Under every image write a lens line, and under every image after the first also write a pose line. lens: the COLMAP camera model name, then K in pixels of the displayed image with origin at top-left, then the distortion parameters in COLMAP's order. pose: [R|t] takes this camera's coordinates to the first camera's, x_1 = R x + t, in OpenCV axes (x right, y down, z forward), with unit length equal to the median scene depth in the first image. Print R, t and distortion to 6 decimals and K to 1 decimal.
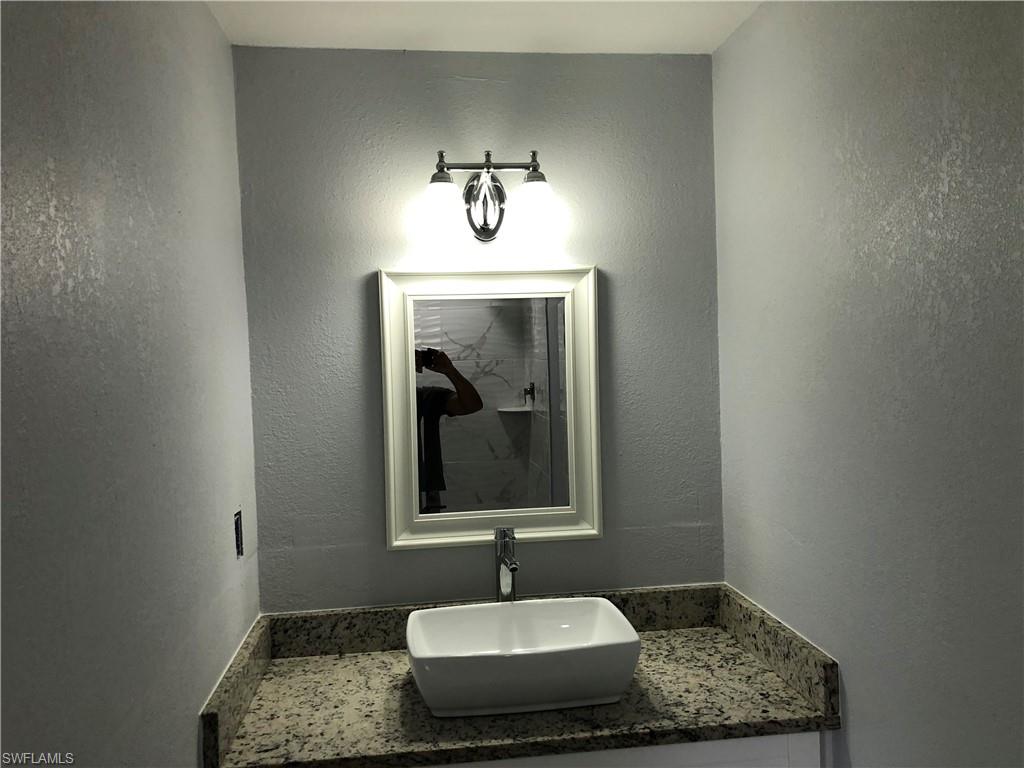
lens RADIAL K [[831.5, 0, 506.3], [0, 831.5, 385.4], [0, 0, 1]] dist [0.011086, 0.001337]
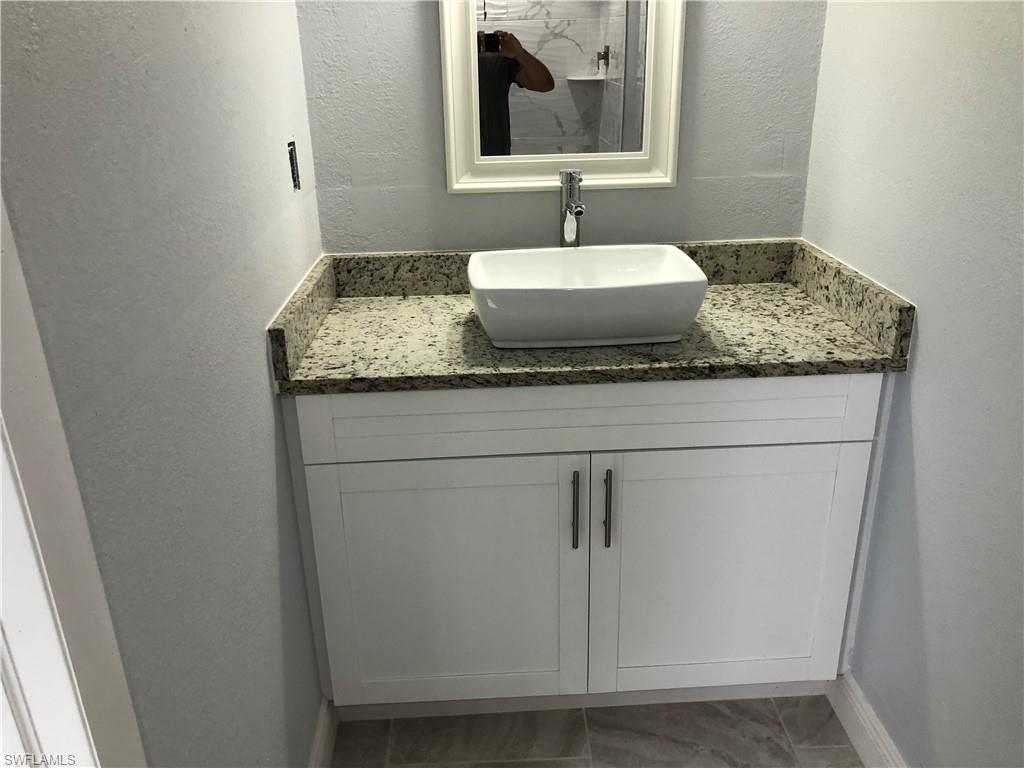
lens RADIAL K [[827.2, 0, 512.1], [0, 827.2, 371.4], [0, 0, 1]] dist [0.115567, -0.311713]
pose [[0.997201, 0.036194, -0.065422, 0.001276], [-0.011932, 0.940841, 0.338637, 0.069411], [0.073808, -0.336909, 0.938640, 0.033432]]
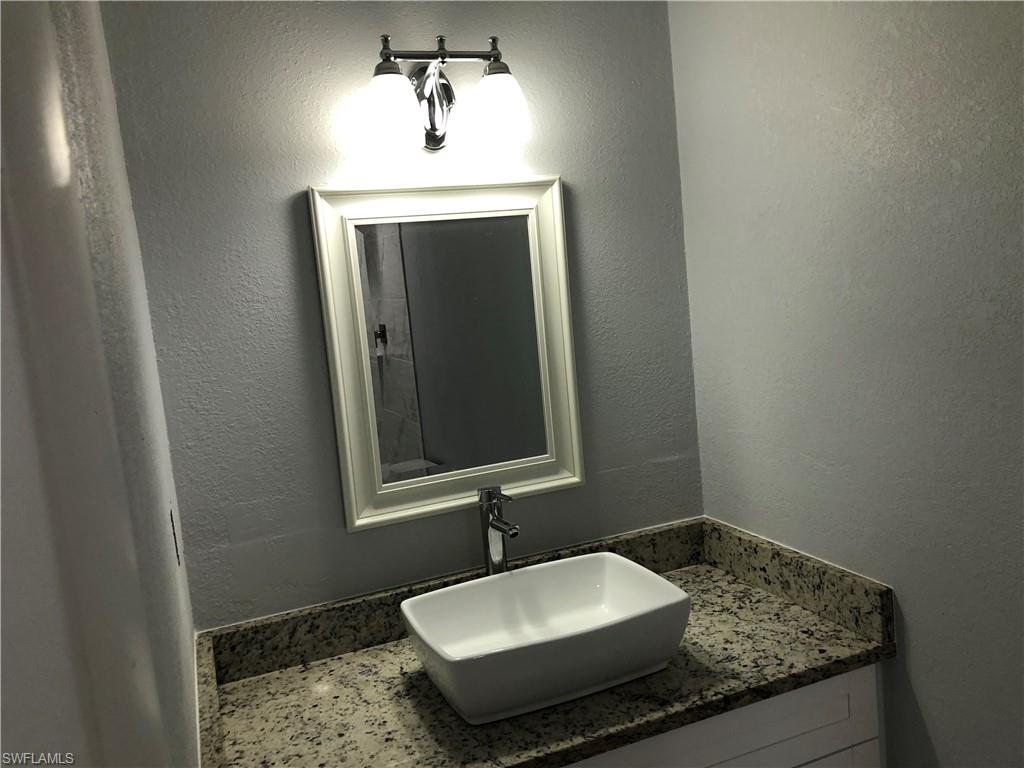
lens RADIAL K [[837.8, 0, 513.2], [0, 837.8, 377.2], [0, 0, 1]] dist [0.009834, 0.006015]
pose [[0.964698, -0.089595, 0.247650, -0.188720], [0.073978, 0.994680, 0.071682, -0.002426], [-0.252755, -0.050831, 0.966194, 0.171195]]
